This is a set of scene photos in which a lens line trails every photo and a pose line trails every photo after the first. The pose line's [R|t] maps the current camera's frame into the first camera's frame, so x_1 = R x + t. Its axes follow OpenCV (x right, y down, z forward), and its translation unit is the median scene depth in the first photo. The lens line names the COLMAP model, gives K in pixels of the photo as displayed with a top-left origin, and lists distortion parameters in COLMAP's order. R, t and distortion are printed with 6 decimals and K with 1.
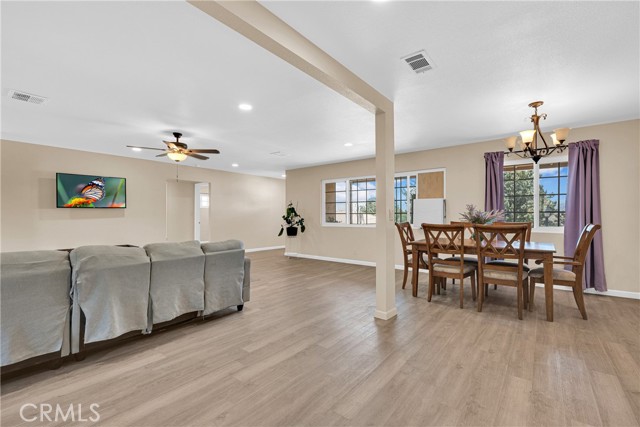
lens RADIAL K [[280.3, 0, 319.7], [0, 280.3, 213.5], [0, 0, 1]] dist [0.001743, 0.000407]
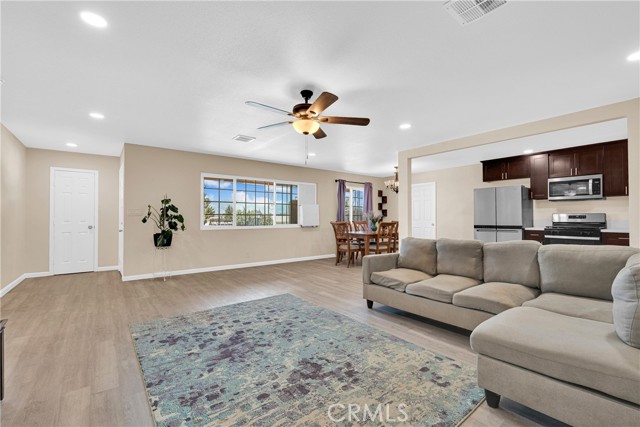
lens RADIAL K [[280.3, 0, 318.5], [0, 280.3, 214.5], [0, 0, 1]] dist [0.001743, 0.000407]
pose [[0.233662, 0.012604, 0.972236, -1.390523], [-0.009171, 0.999900, -0.010759, 0.012577], [-0.972275, -0.006403, 0.233754, 0.991485]]
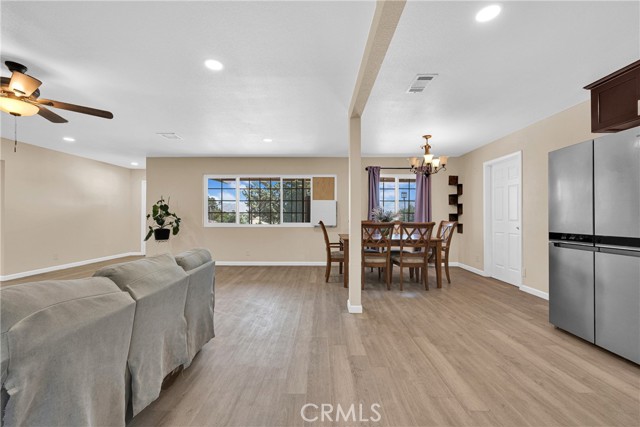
lens RADIAL K [[261.2, 0, 318.2], [0, 261.2, 215.3], [0, 0, 1]] dist [-0.000366, 0.000330]
pose [[0.787742, 0.003890, 0.615993, -0.430321], [-0.008327, 0.999956, 0.004333, 0.004930], [-0.615949, -0.008542, 0.787739, 0.275853]]
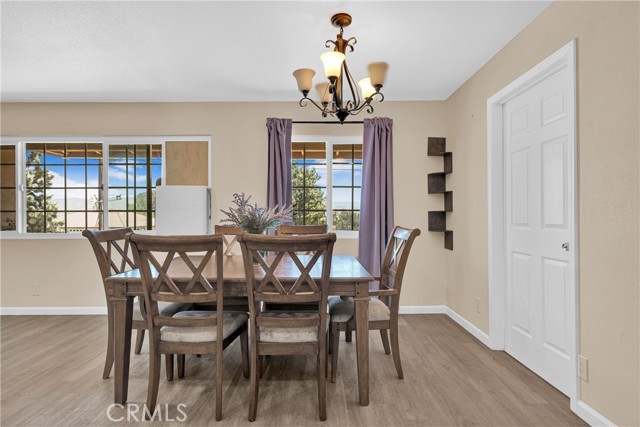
lens RADIAL K [[318.3, 0, 317.7], [0, 318.3, 216.1], [0, 0, 1]] dist [0.002917, -0.001765]
pose [[0.781151, -0.003548, 0.624332, 0.299710], [-0.002415, 0.999959, 0.008703, 0.004123], [-0.624338, -0.008306, 0.781110, 0.478791]]
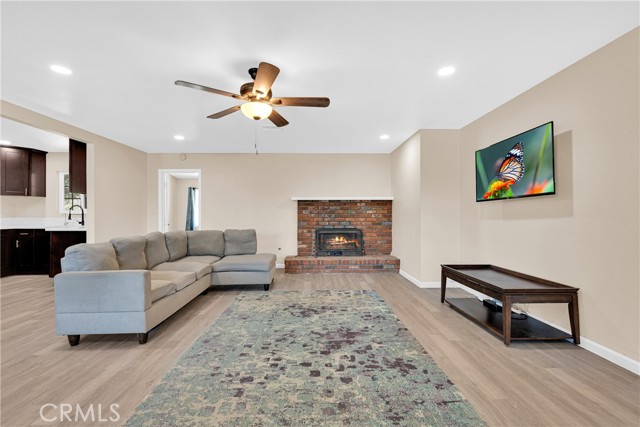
lens RADIAL K [[280.3, 0, 318.2], [0, 280.3, 213.8], [0, 0, 1]] dist [0.001743, 0.000407]
pose [[-0.768762, -0.002278, -0.639531, -0.290002], [0.007150, 0.999901, -0.012157, 0.019803], [0.639495, -0.013919, -0.768669, 1.847754]]
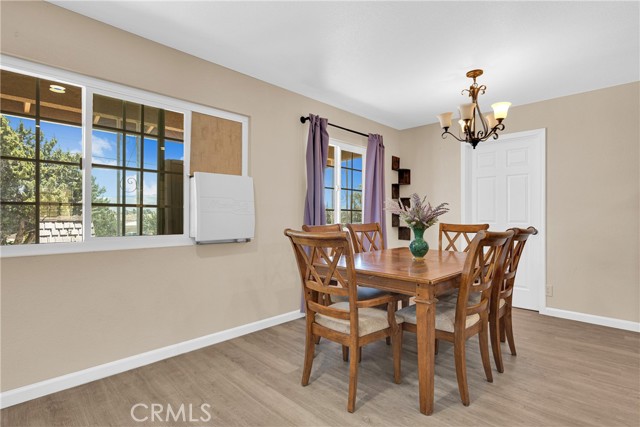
lens RADIAL K [[318.3, 0, 318.7], [0, 318.3, 214.6], [0, 0, 1]] dist [0.002917, -0.001765]
pose [[0.109457, 0.002012, 0.993989, -0.151951], [-0.012623, 0.999920, -0.000634, 0.011816], [-0.993911, -0.012478, 0.109474, 1.219708]]
